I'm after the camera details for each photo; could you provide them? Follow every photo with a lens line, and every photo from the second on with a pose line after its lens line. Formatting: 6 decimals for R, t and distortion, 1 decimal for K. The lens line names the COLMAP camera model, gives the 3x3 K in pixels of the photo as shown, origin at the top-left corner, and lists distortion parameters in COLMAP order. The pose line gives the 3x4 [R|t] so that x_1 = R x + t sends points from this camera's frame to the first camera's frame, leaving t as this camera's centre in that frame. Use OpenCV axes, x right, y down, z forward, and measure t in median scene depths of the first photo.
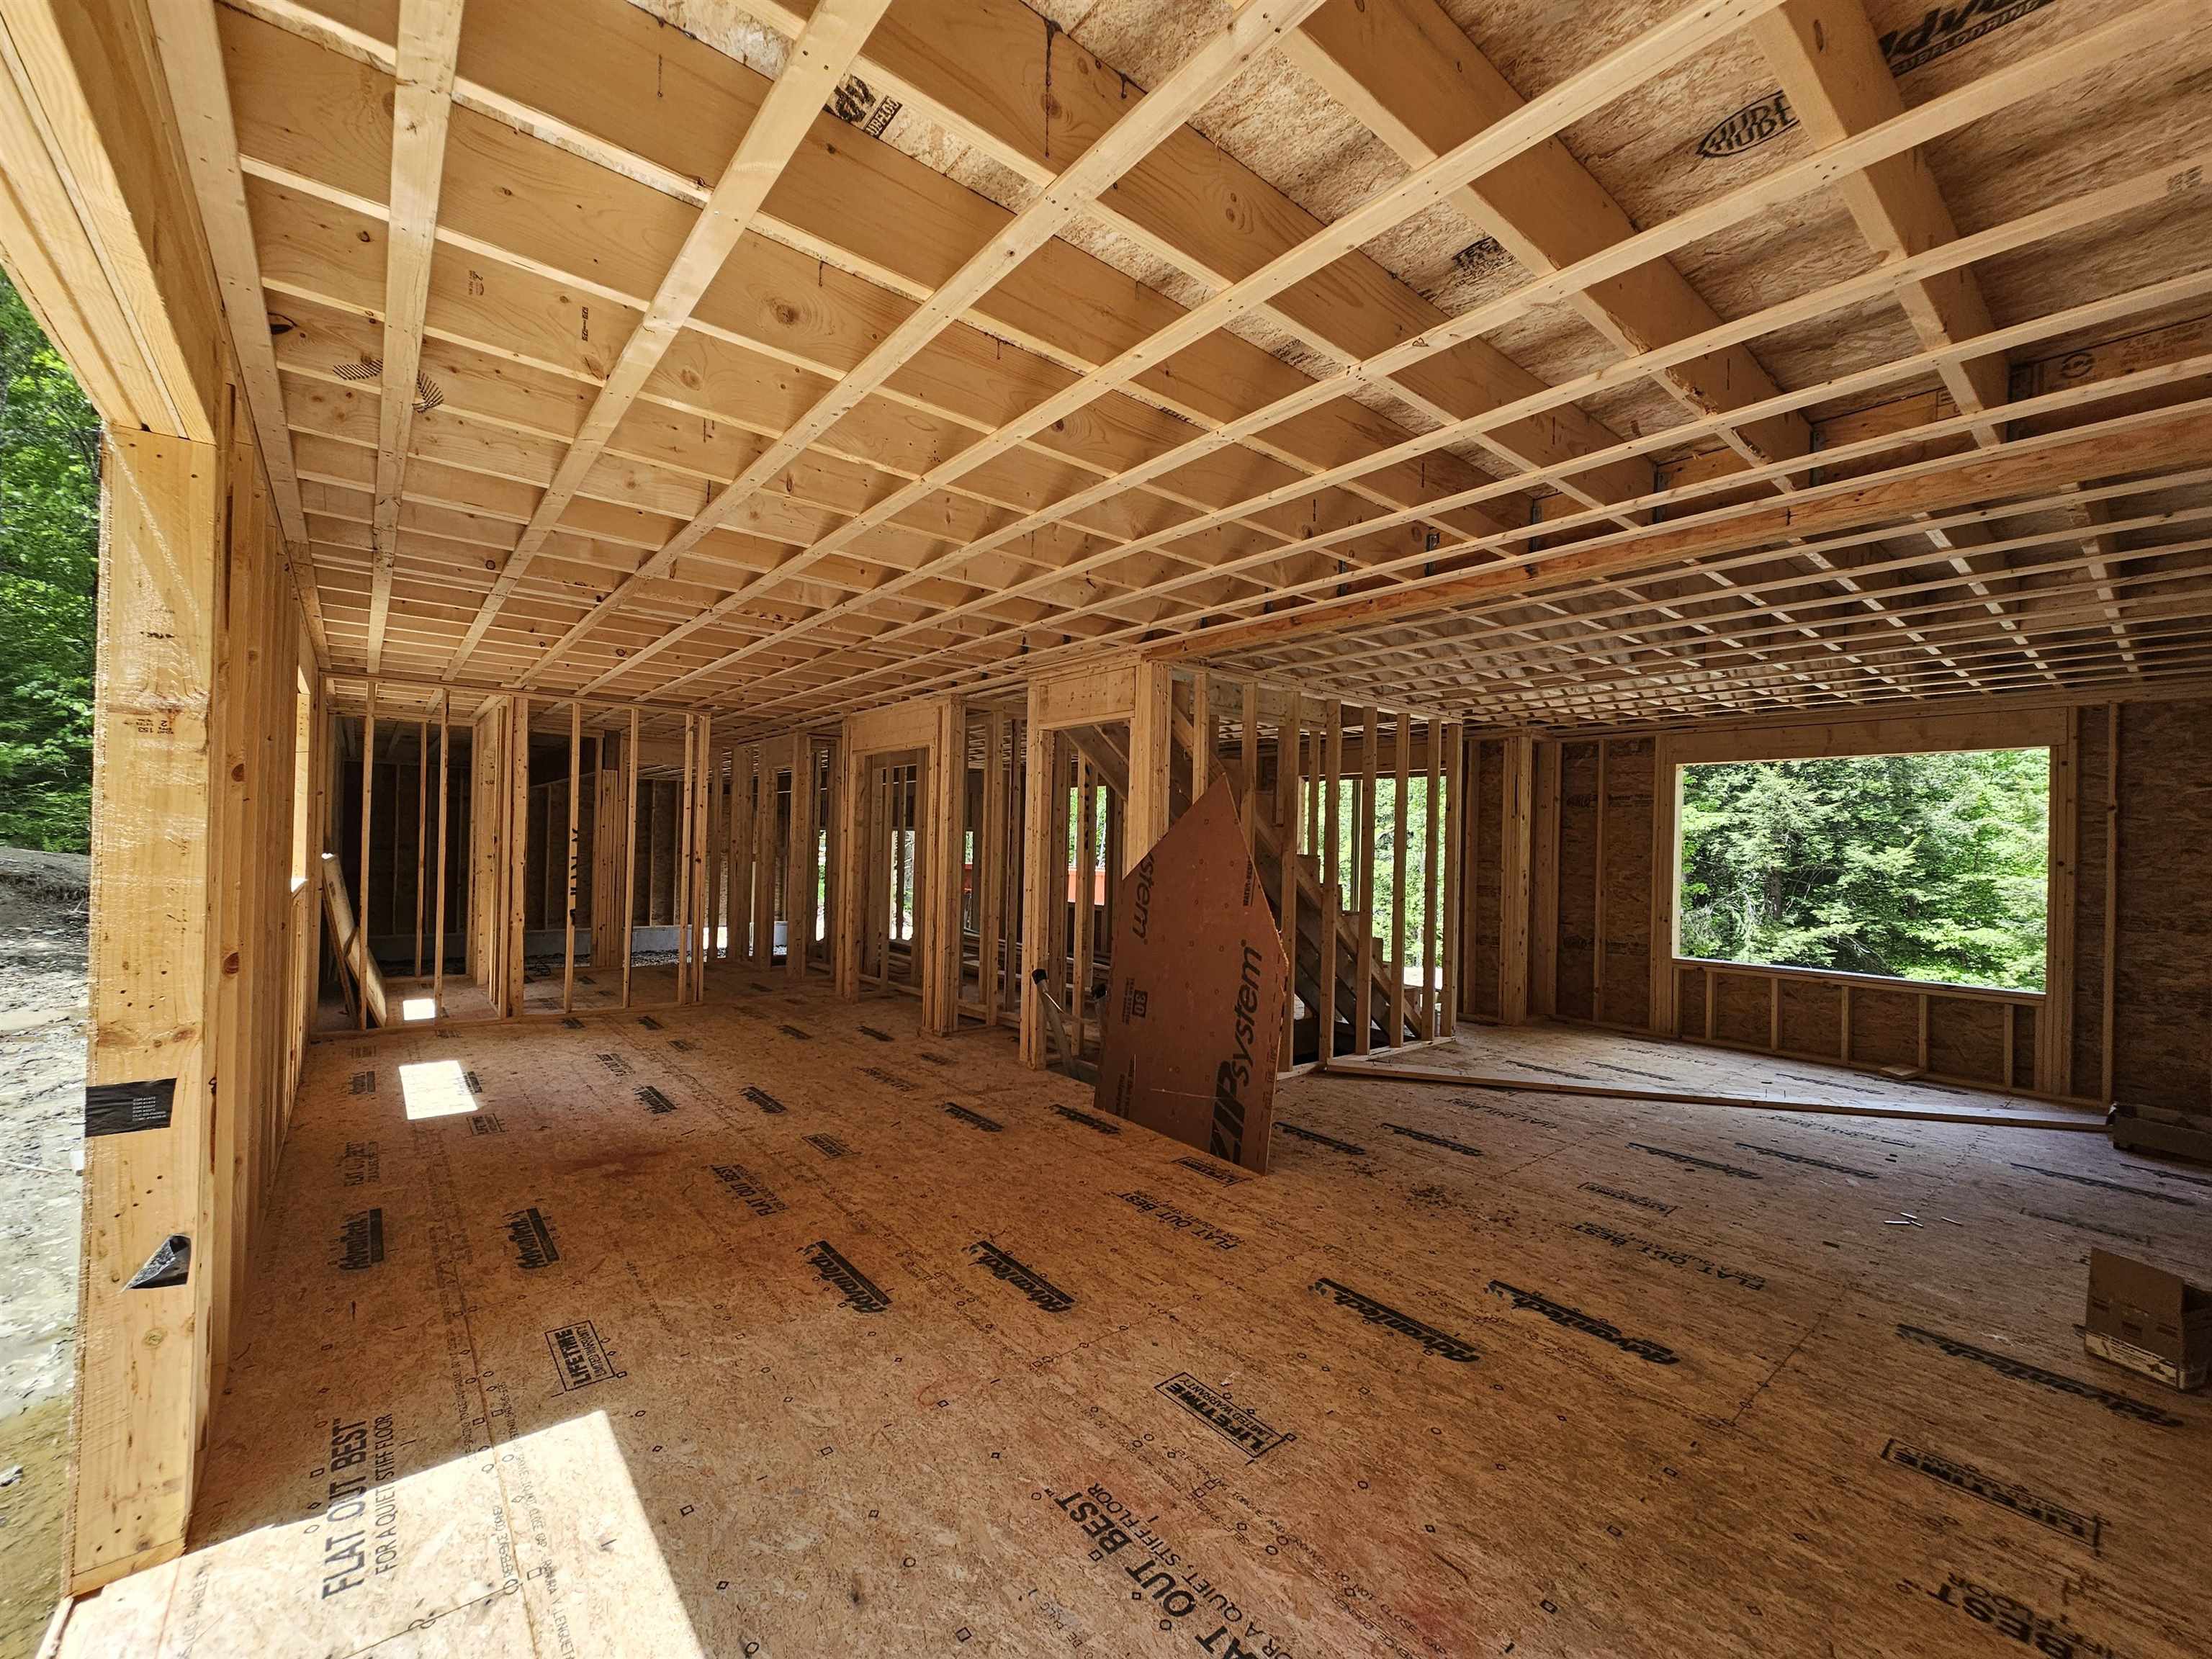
lens RADIAL K [[898.0, 0, 1081.8], [0, 898.0, 842.3], [0, 0, 1]] dist [0.000937, 0.000802]
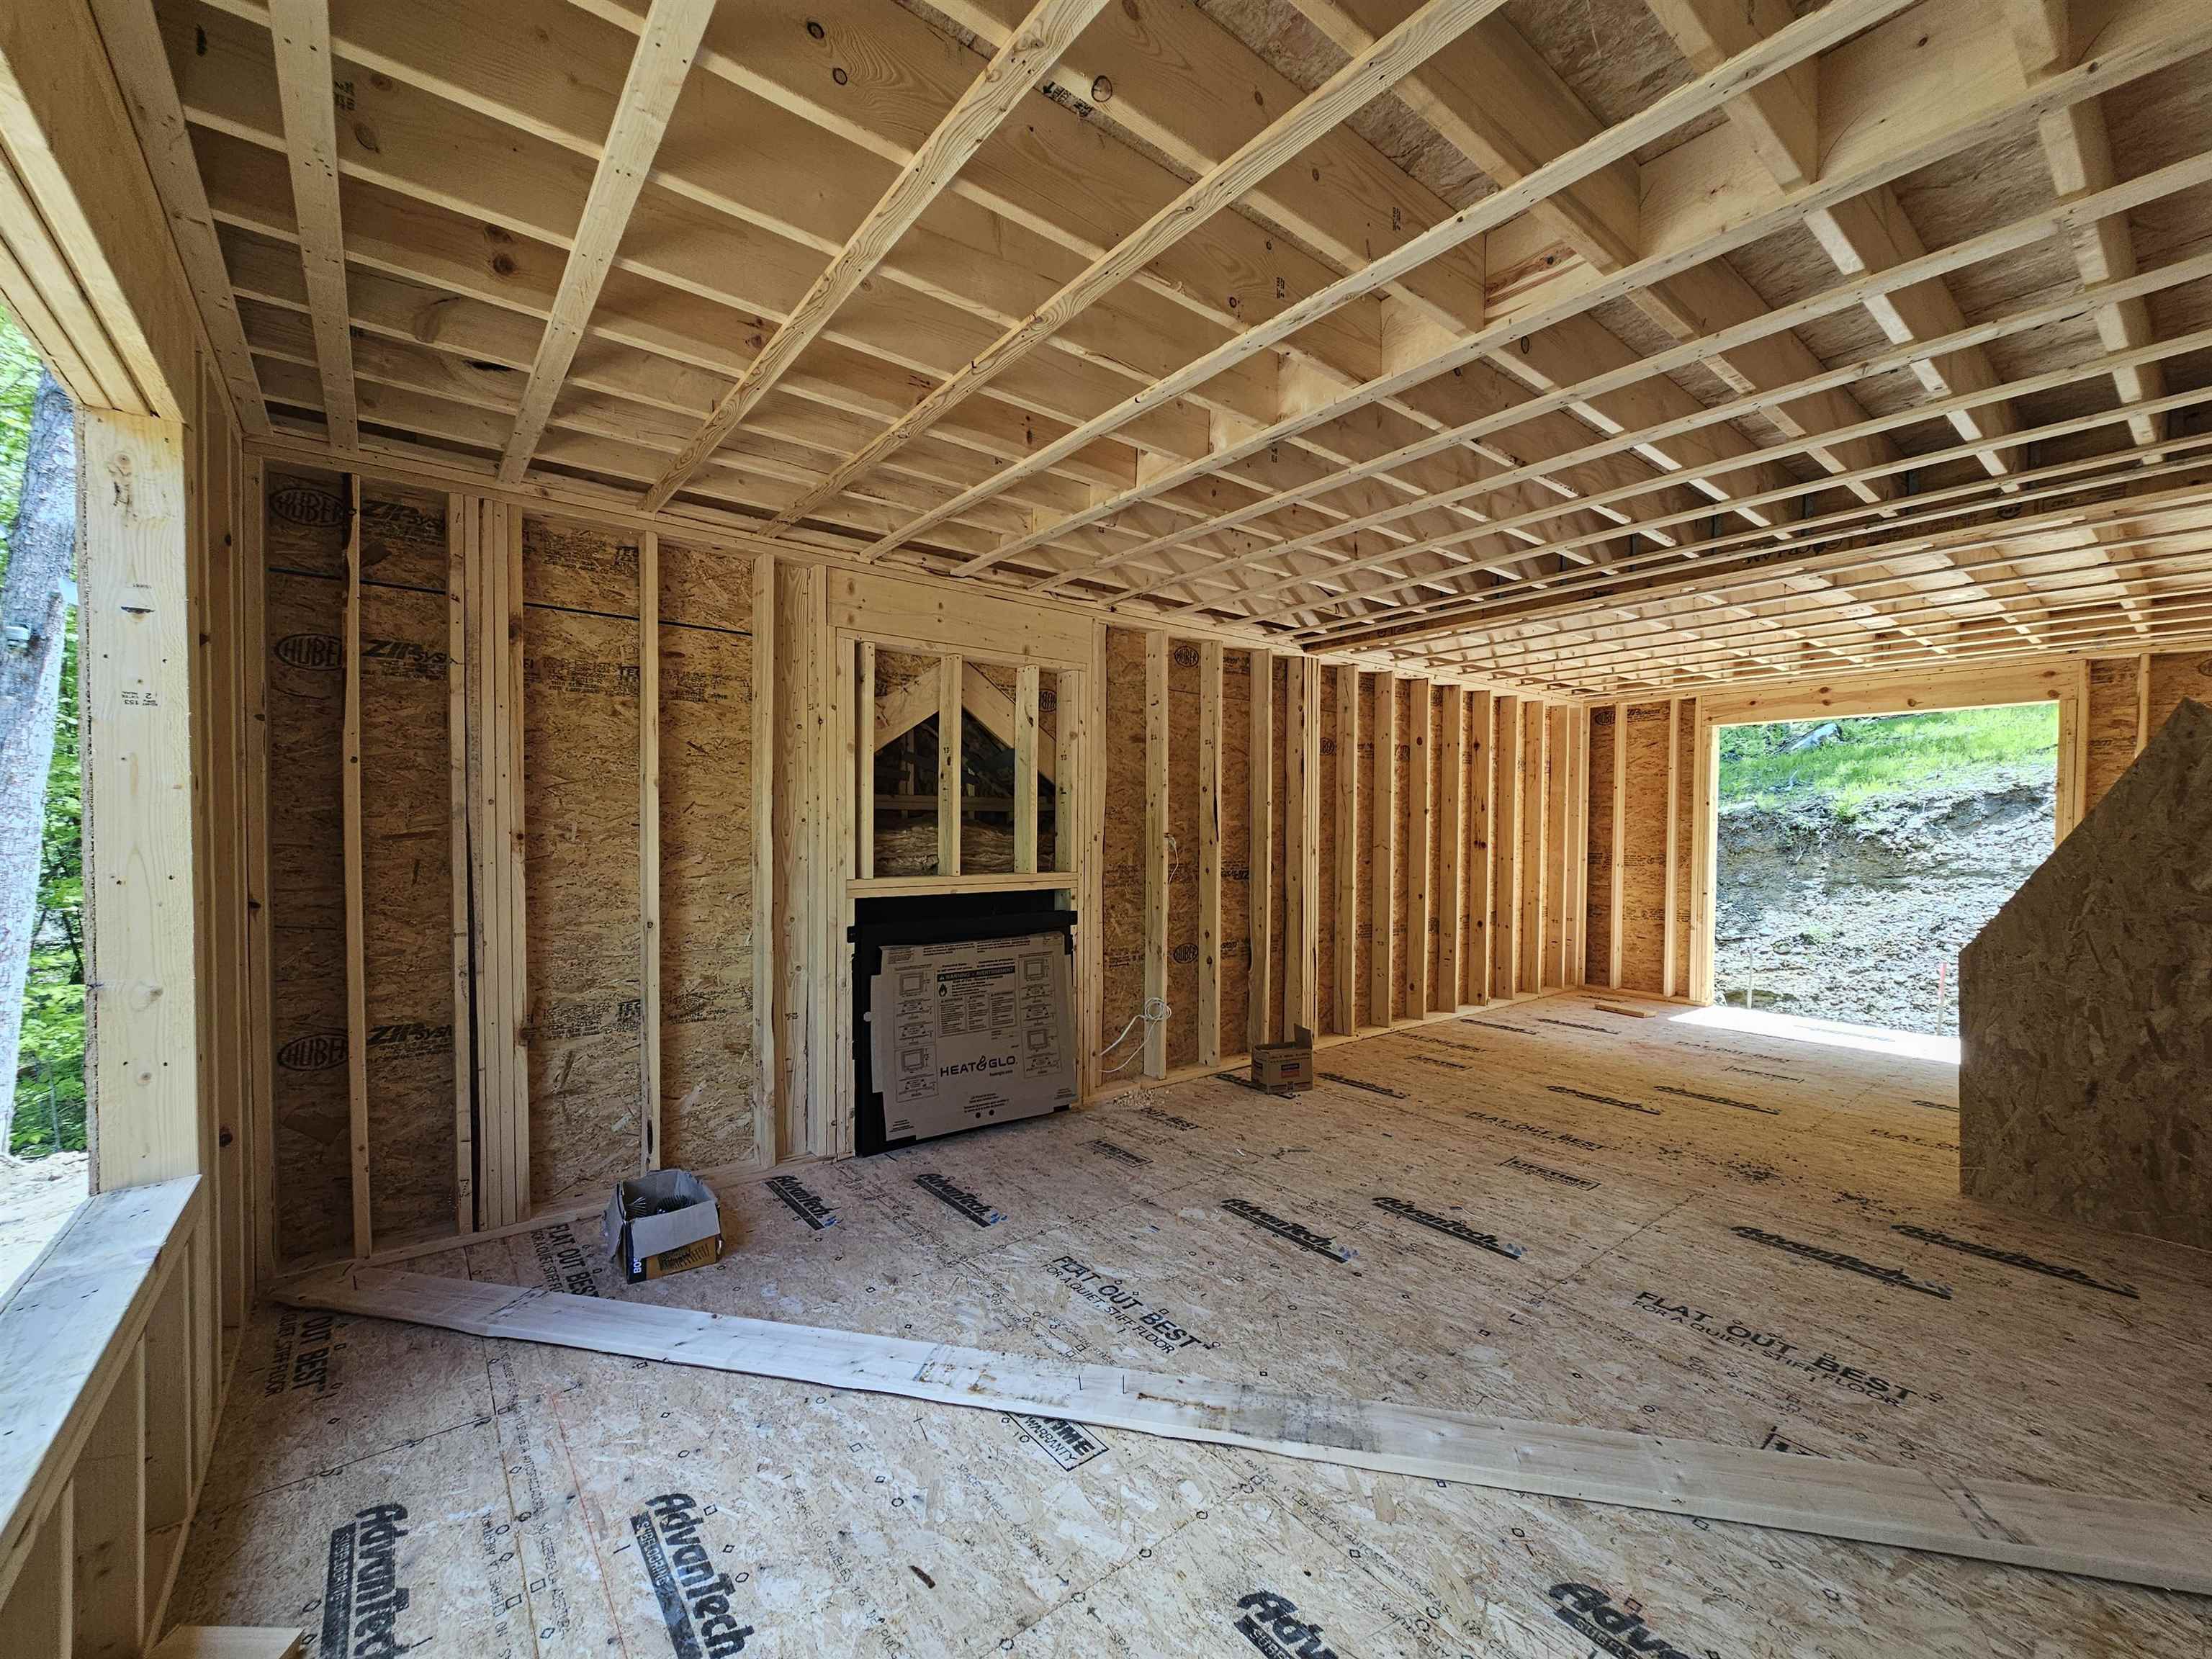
lens RADIAL K [[902.5, 0, 1100.7], [0, 902.5, 839.5], [0, 0, 1]] dist [-0.000799, 0.000142]
pose [[-0.999562, -0.029517, 0.001983, 1.024823], [-0.029493, 0.999502, 0.011191, 0.046436], [-0.002313, 0.011128, -0.999935, 1.837982]]
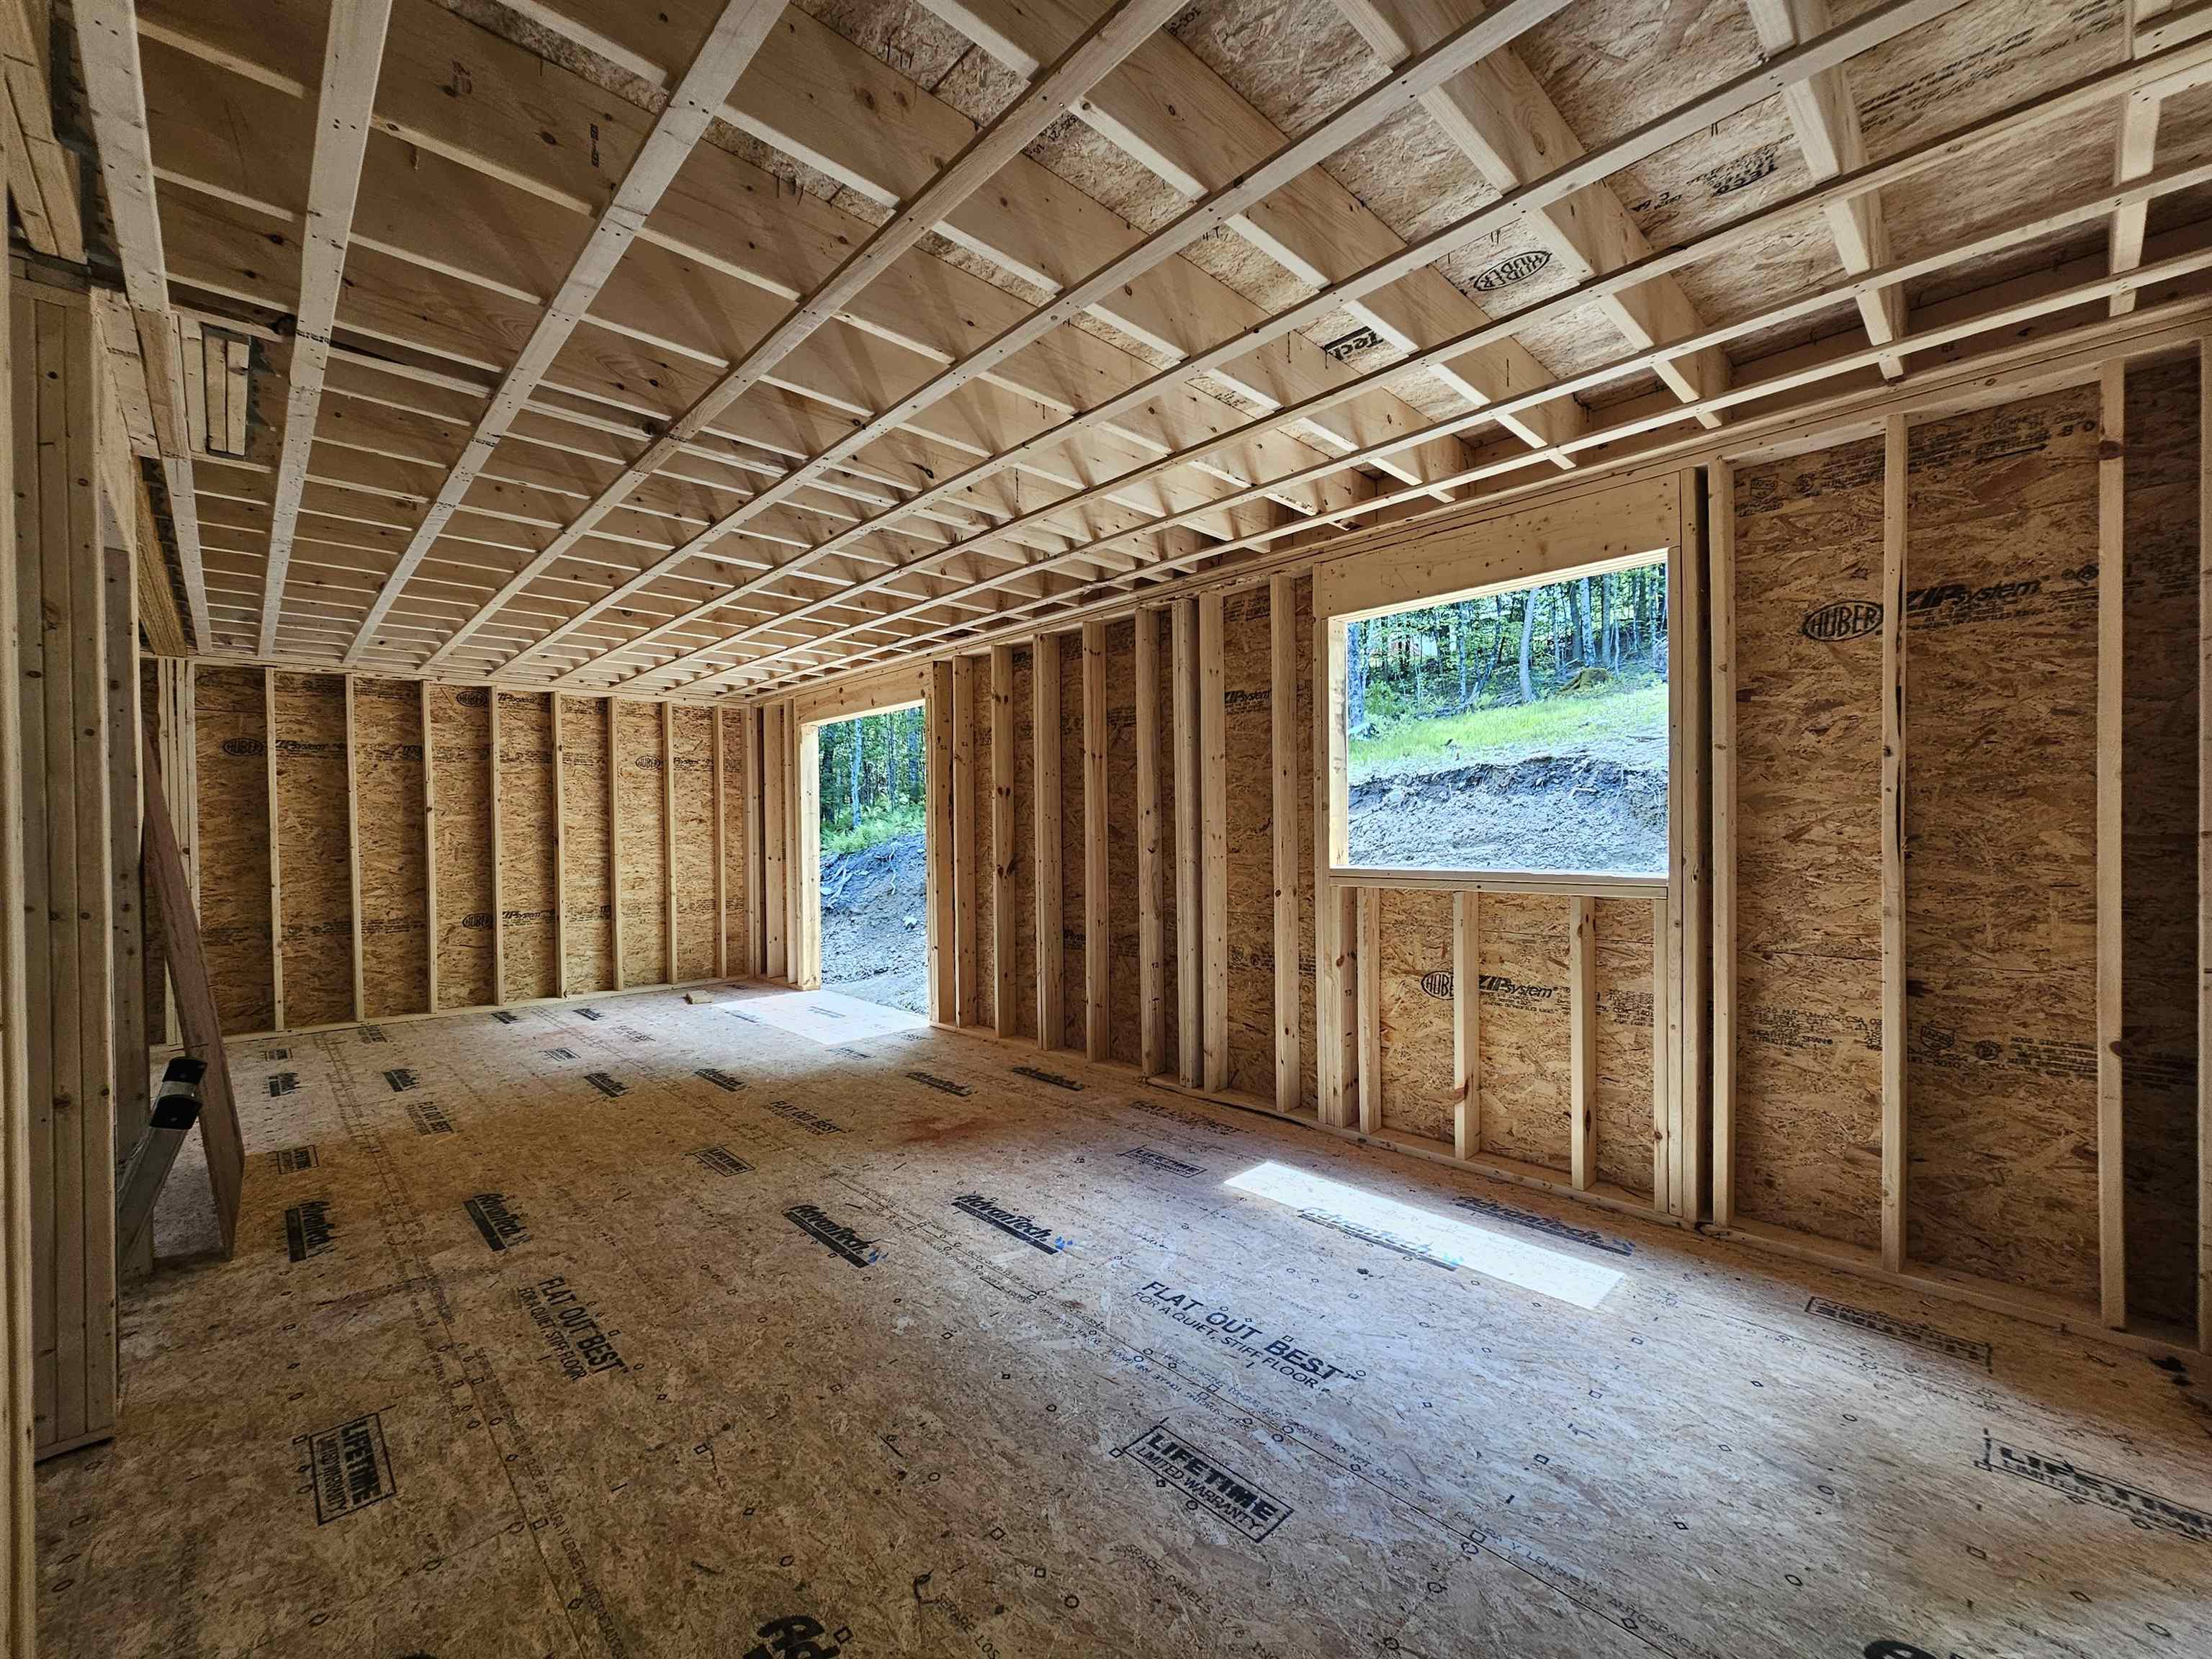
lens RADIAL K [[902.5, 0, 1100.7], [0, 902.5, 839.5], [0, 0, 1]] dist [-0.000799, 0.000142]
pose [[-0.995708, -0.010839, -0.091916, -0.589434], [-0.011662, 0.999897, 0.008422, 0.021181], [0.091815, 0.009458, -0.995731, 1.989213]]
